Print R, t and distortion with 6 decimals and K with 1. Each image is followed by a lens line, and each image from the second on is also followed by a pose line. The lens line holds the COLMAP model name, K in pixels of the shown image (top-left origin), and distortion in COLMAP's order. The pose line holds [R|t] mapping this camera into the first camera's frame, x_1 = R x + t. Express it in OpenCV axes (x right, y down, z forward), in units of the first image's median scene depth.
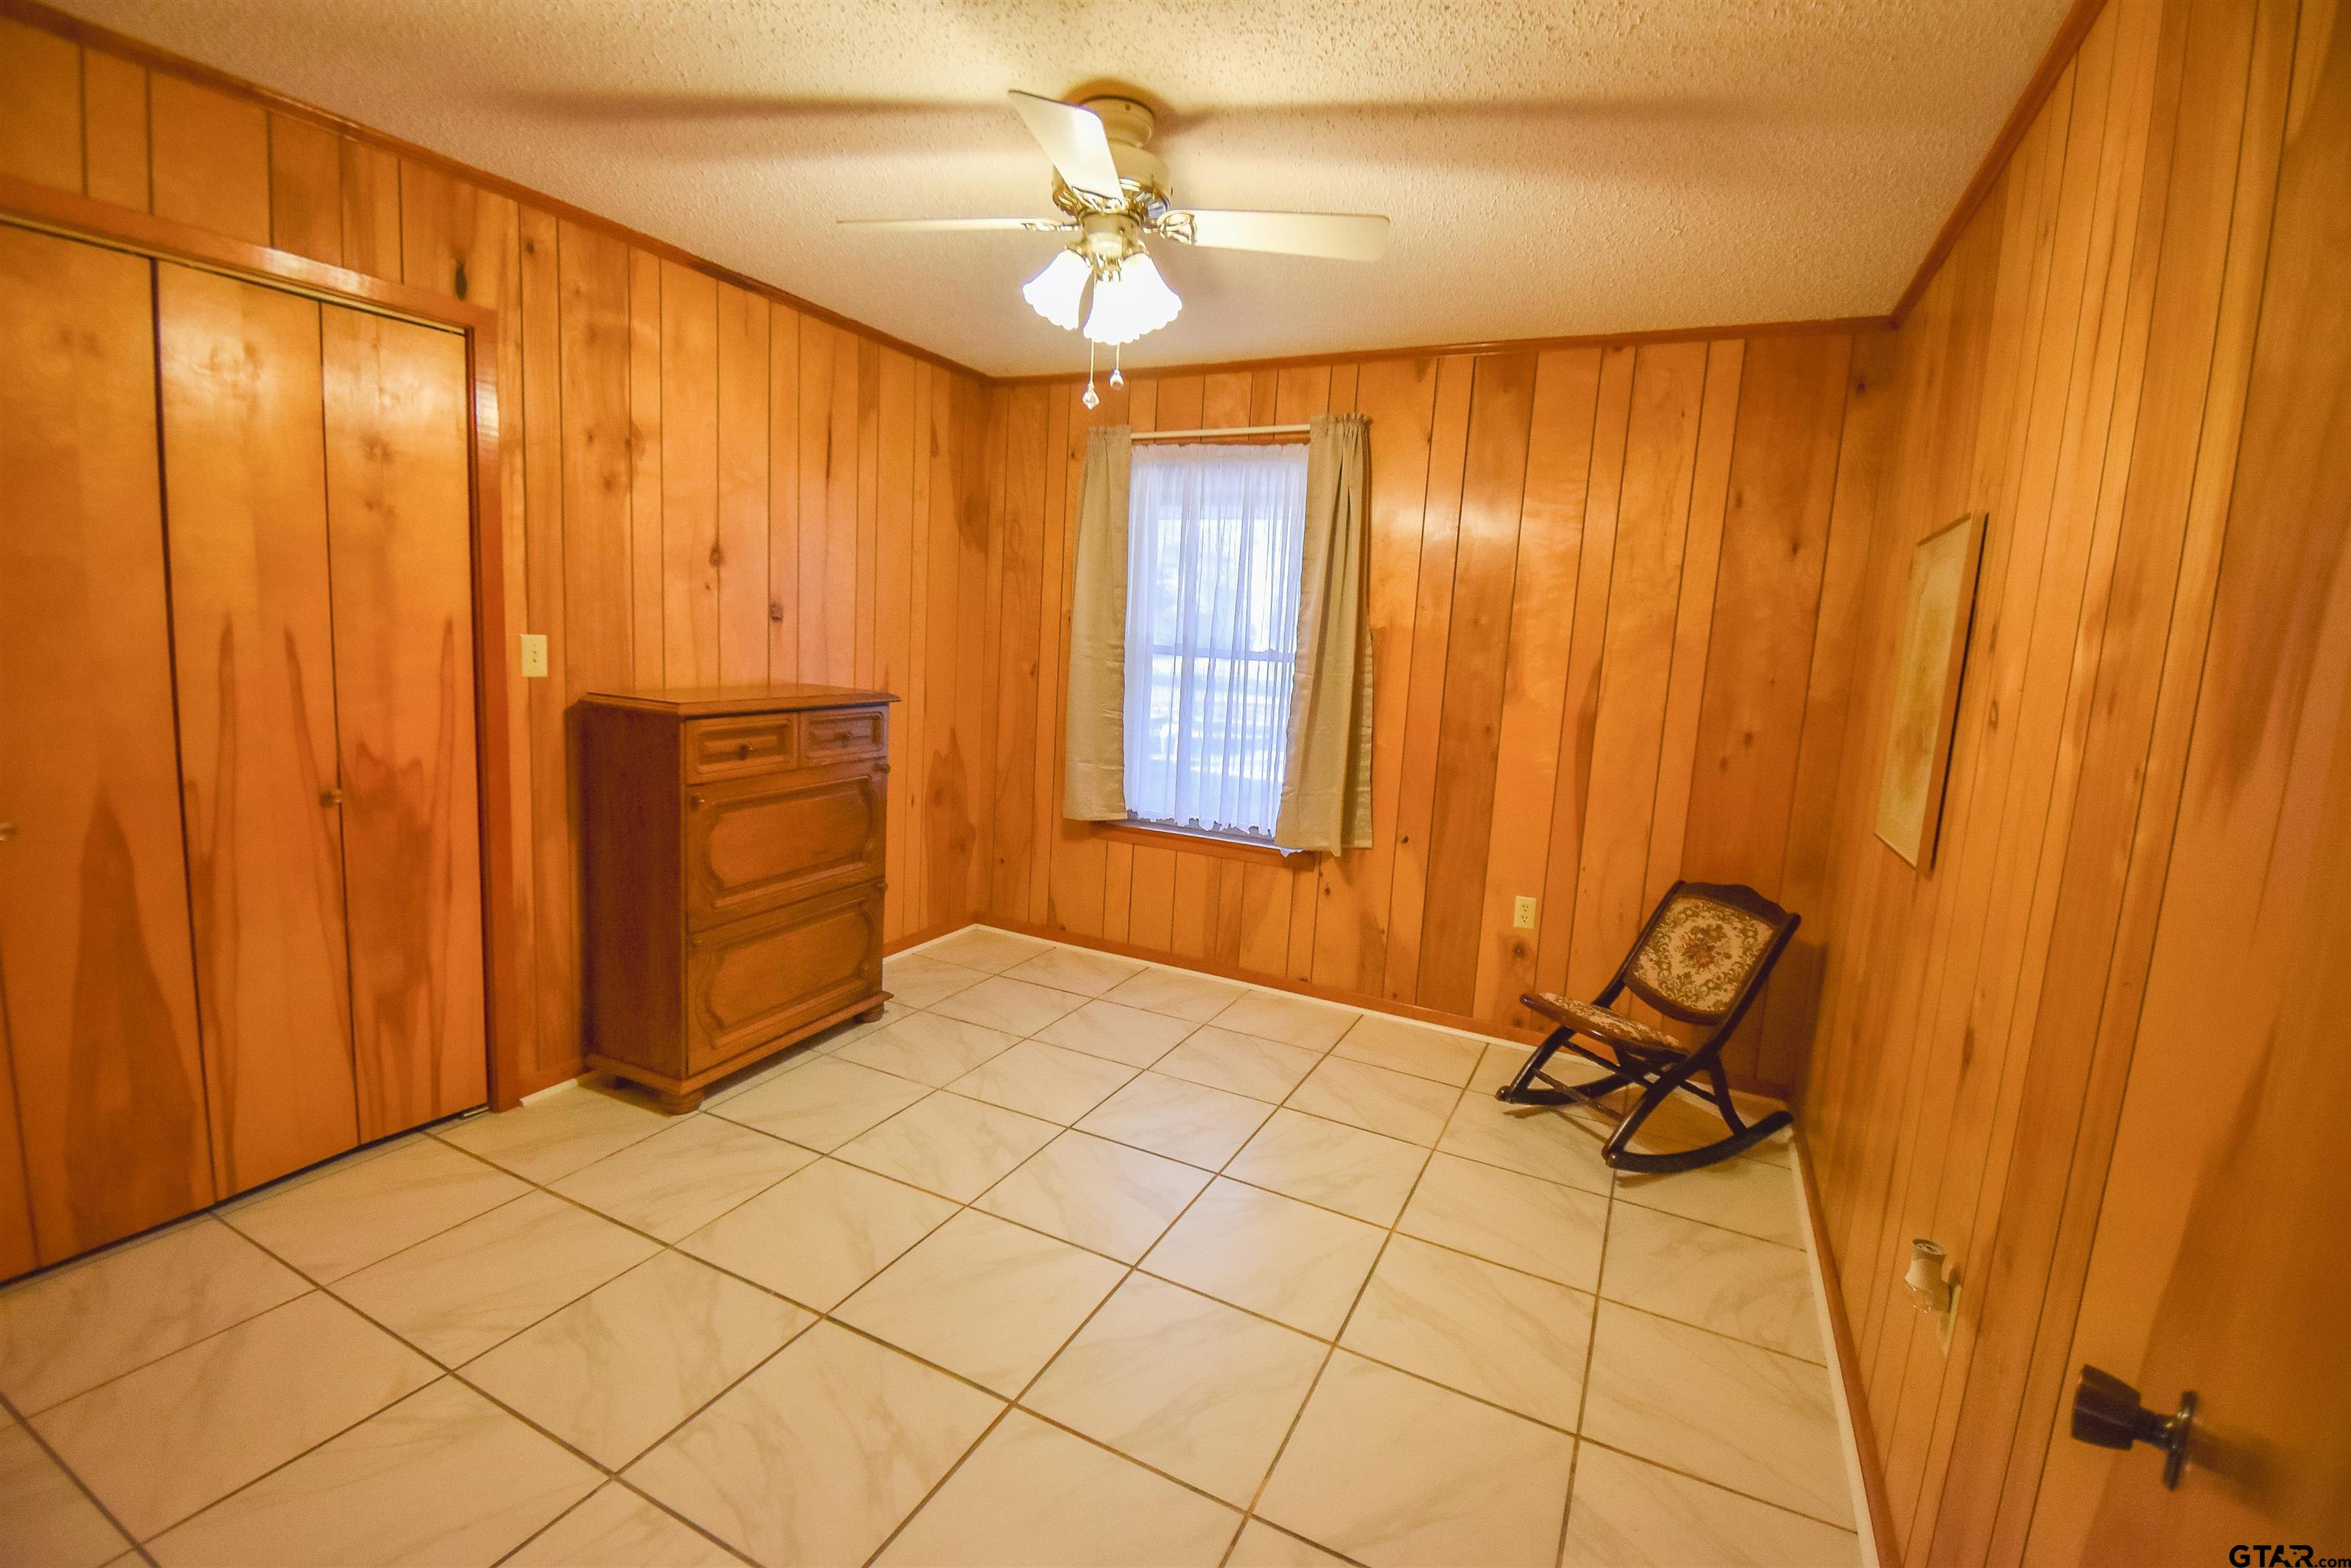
lens RADIAL K [[1038.0, 0, 1155.5], [0, 1038.0, 754.9], [0, 0, 1]] dist [0.045004, -0.038361]
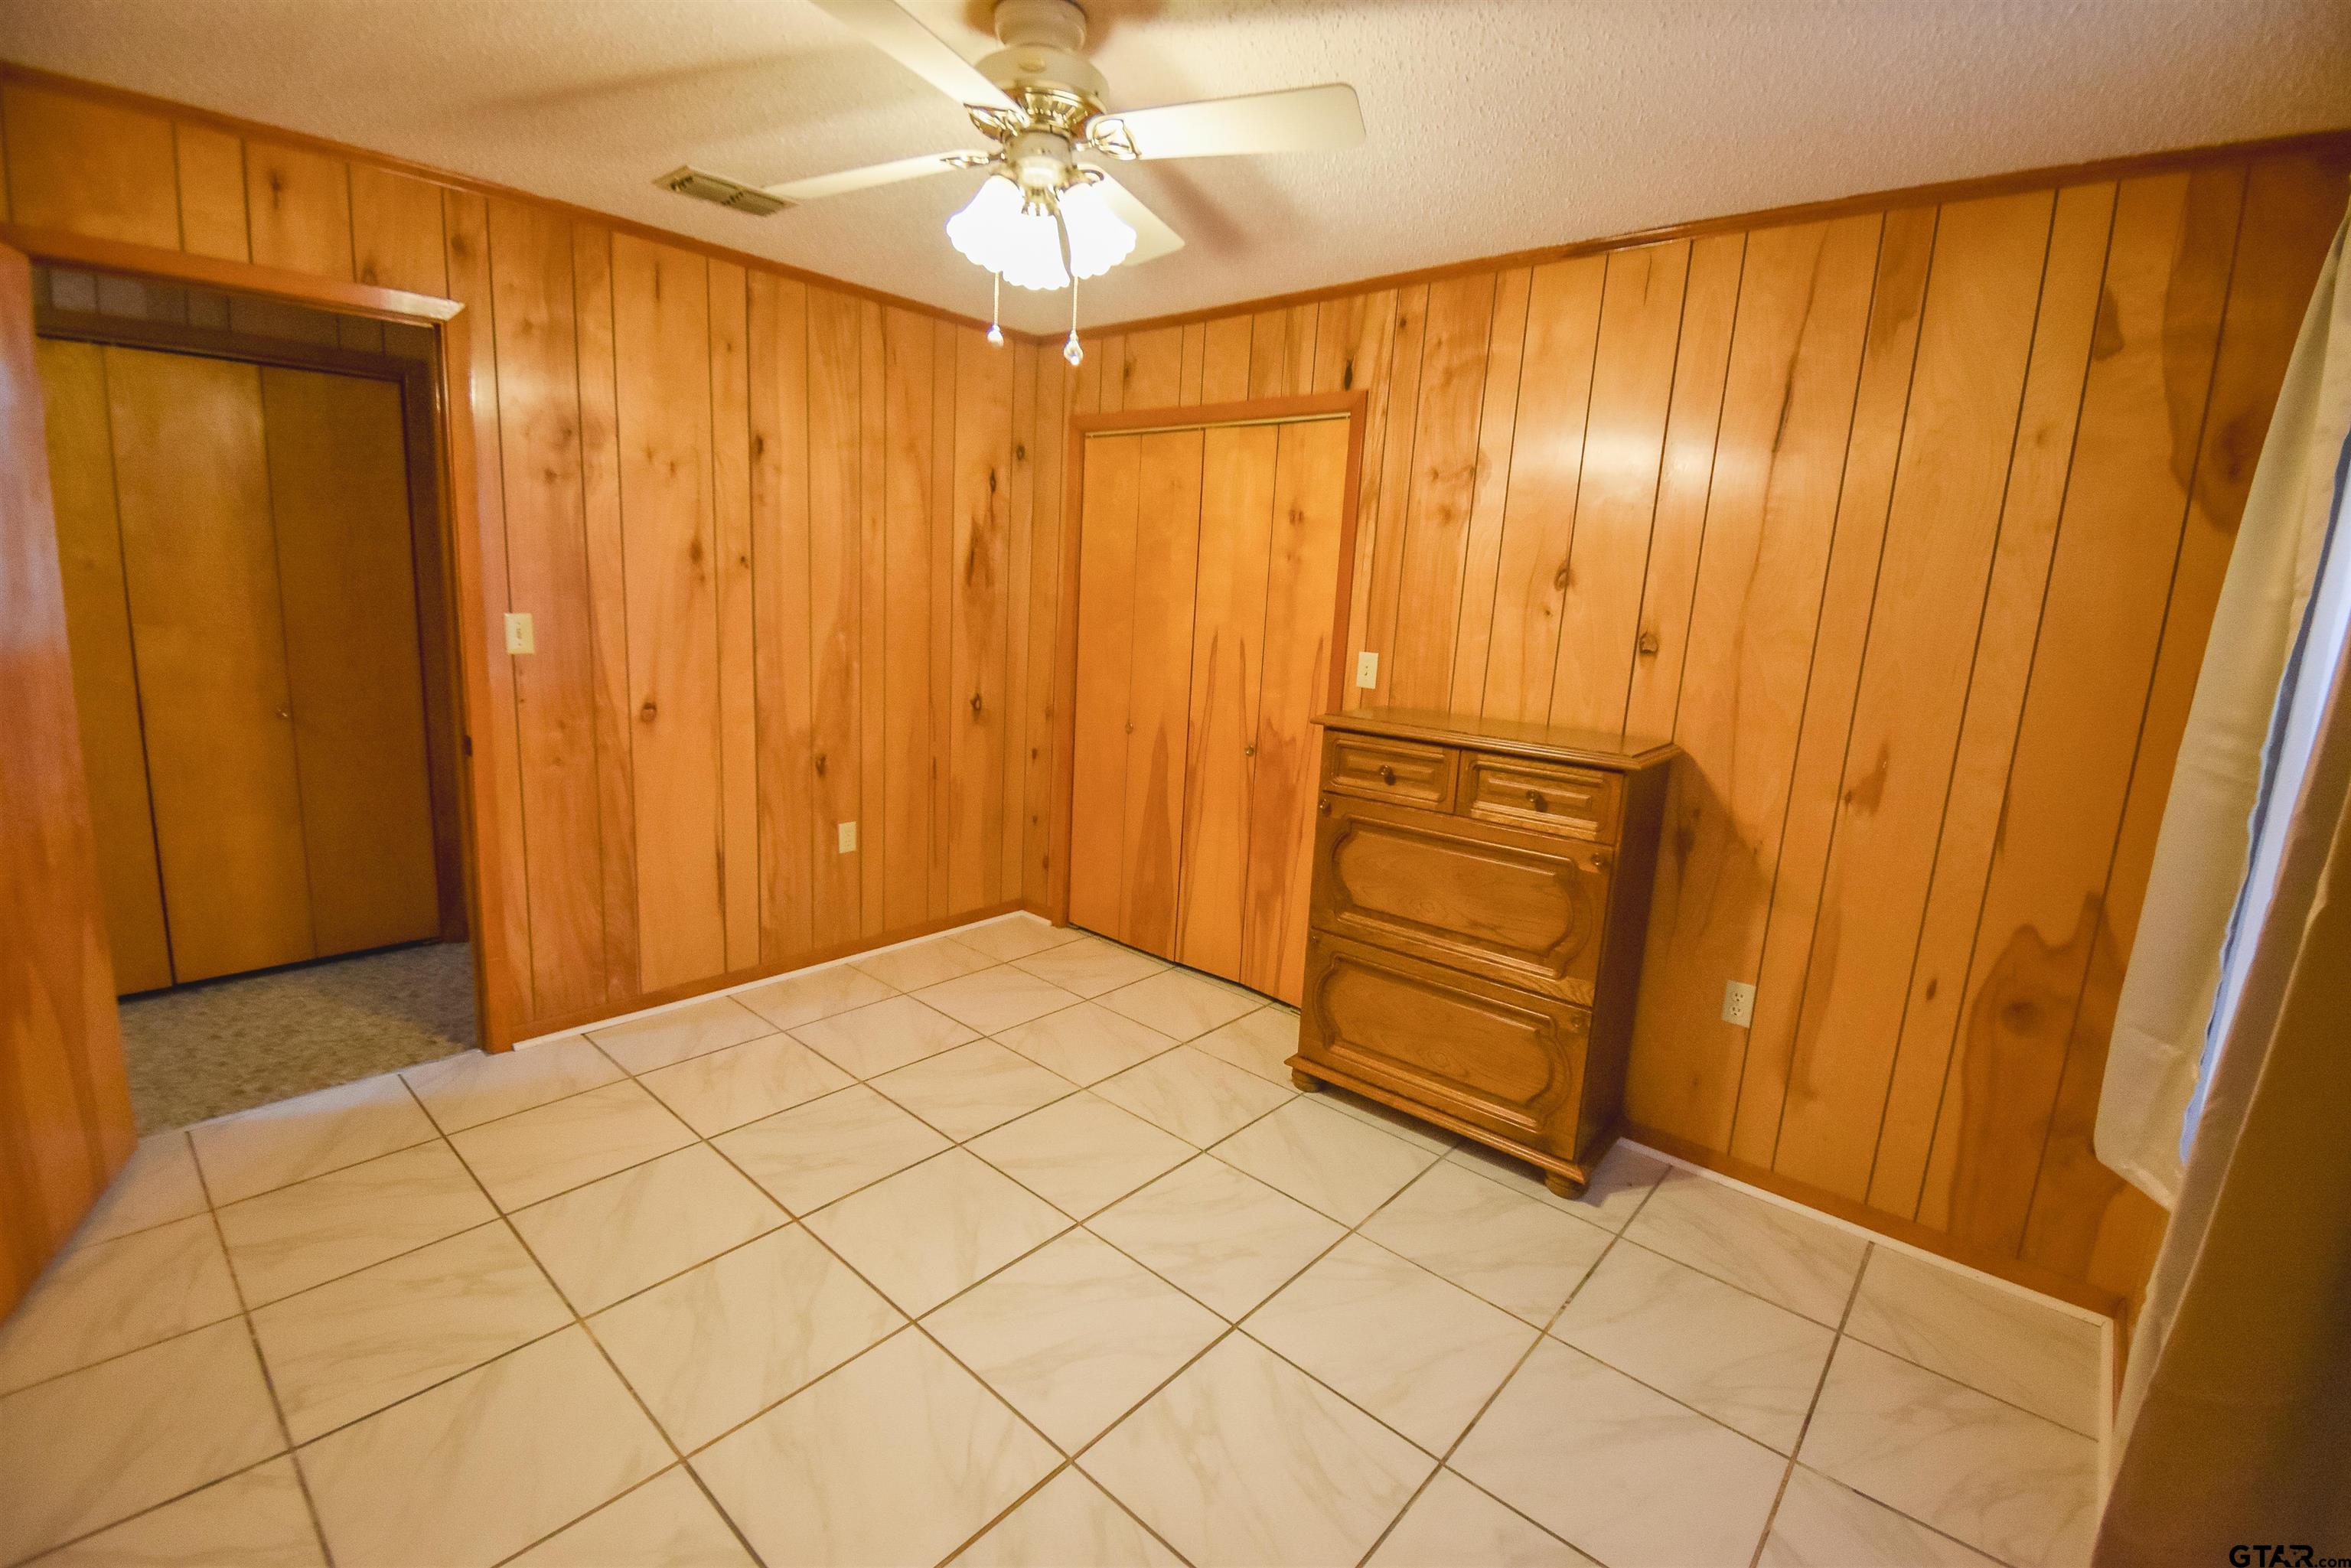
lens RADIAL K [[1038.0, 0, 1155.5], [0, 1038.0, 754.9], [0, 0, 1]] dist [0.045004, -0.038361]
pose [[-0.256163, 0.097490, -0.961705, 0.616092], [-0.182421, 0.972148, 0.147139, -0.130959], [0.949264, 0.213127, -0.231244, 1.066708]]
